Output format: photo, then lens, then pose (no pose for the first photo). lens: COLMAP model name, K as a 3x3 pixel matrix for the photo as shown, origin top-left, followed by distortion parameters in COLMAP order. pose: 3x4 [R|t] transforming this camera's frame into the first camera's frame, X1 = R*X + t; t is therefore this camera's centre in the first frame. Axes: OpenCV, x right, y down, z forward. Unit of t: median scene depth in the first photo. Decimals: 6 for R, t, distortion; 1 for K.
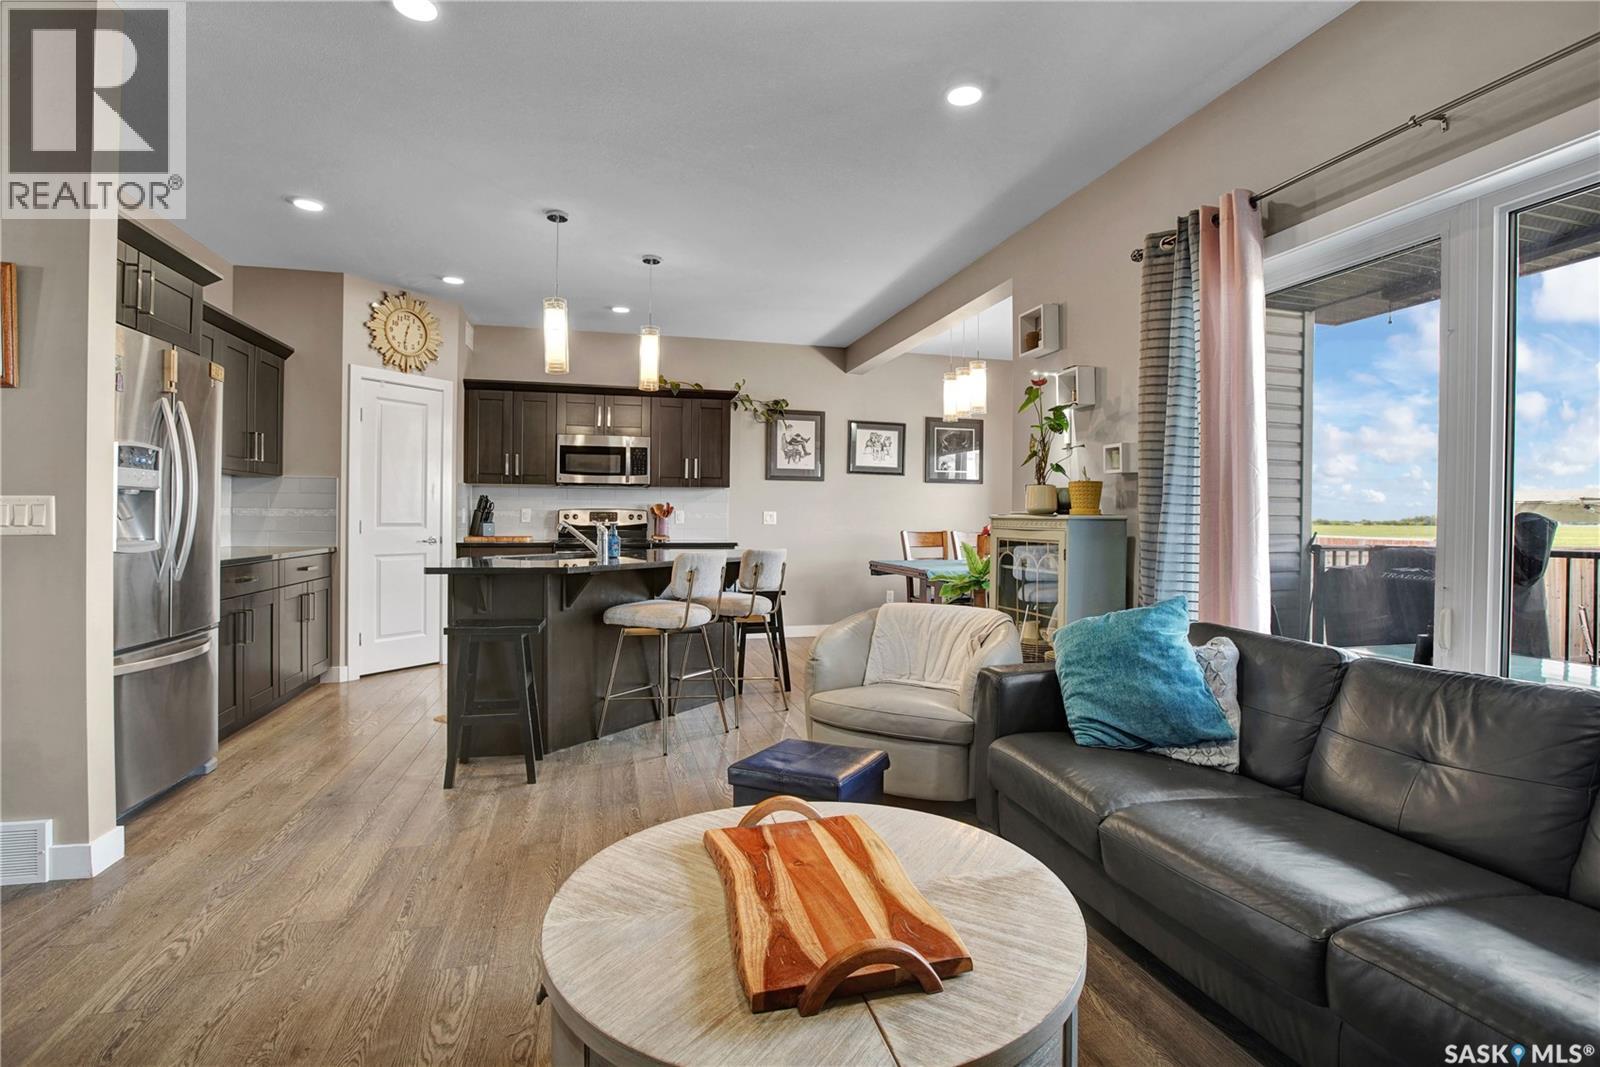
lens RADIAL K [[751.2, 0, 800.0], [0, 751.2, 533.5], [0, 0, 1]] dist [-0.002622, -0.000392]
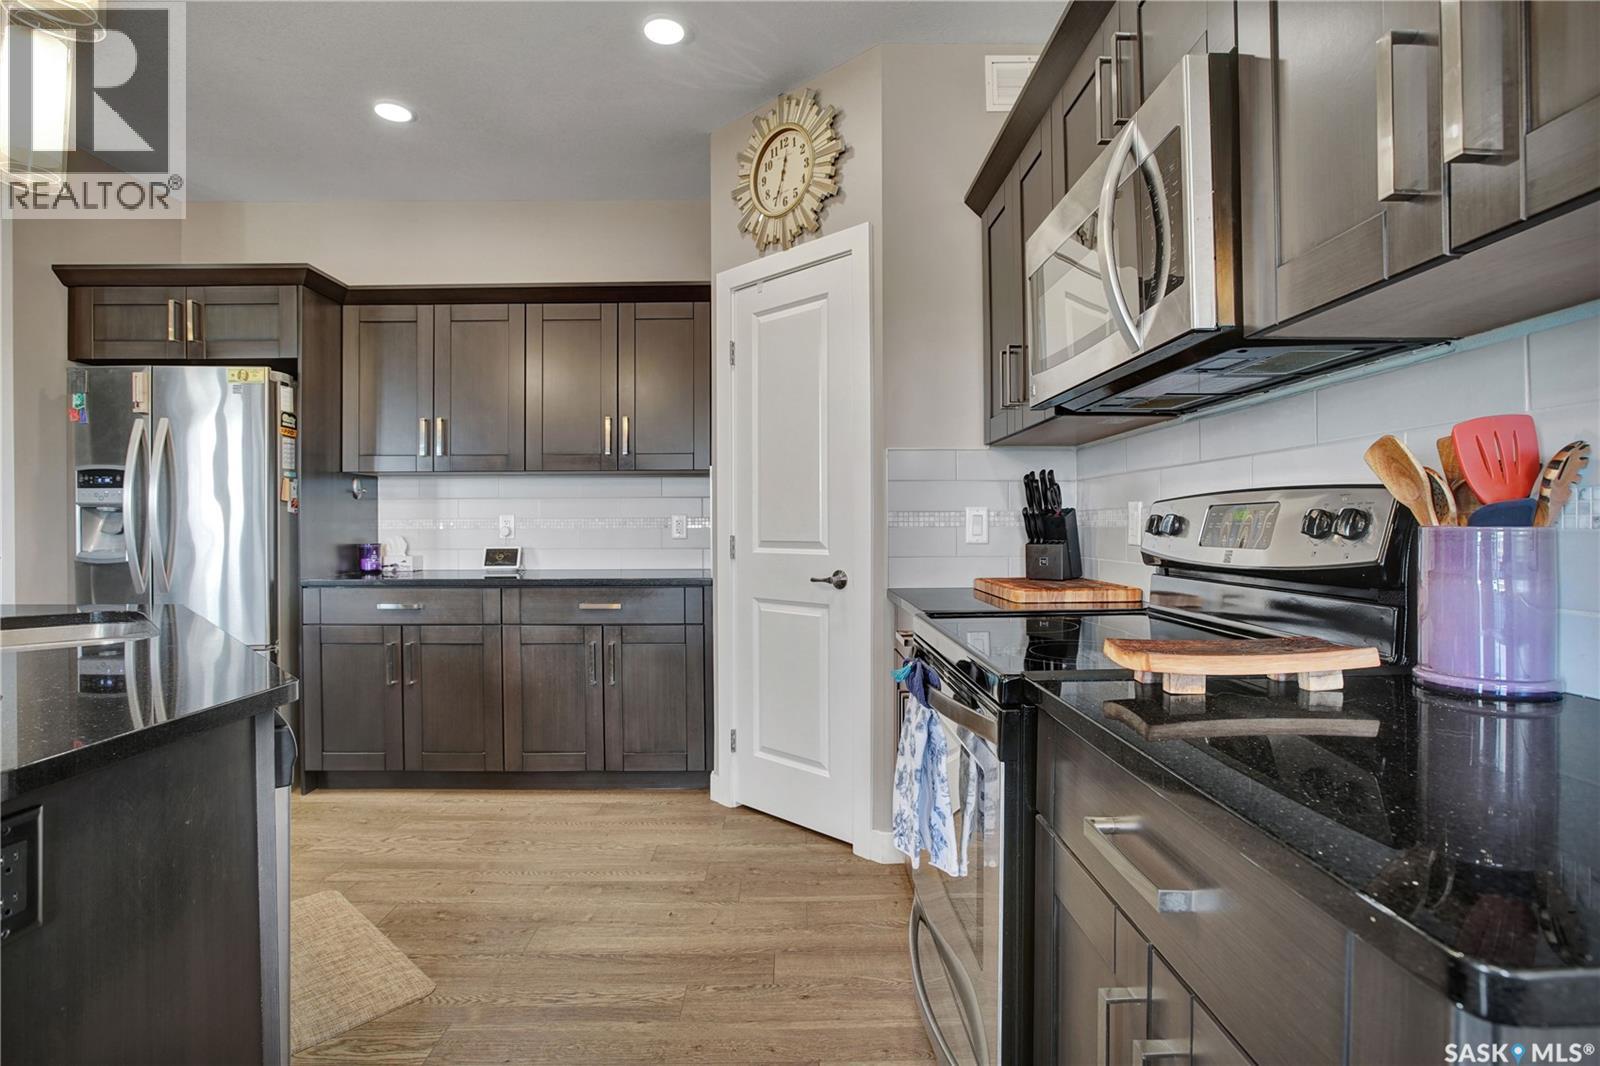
lens RADIAL K [[751.2, 0, 800.0], [0, 751.2, 533.0], [0, 0, 1]] dist [-0.002622, -0.000392]
pose [[-0.246442, 0.000059, -0.969158, -0.033053], [-0.017695, 0.999833, 0.004561, -0.023353], [0.968996, 0.018274, -0.246400, 1.159718]]
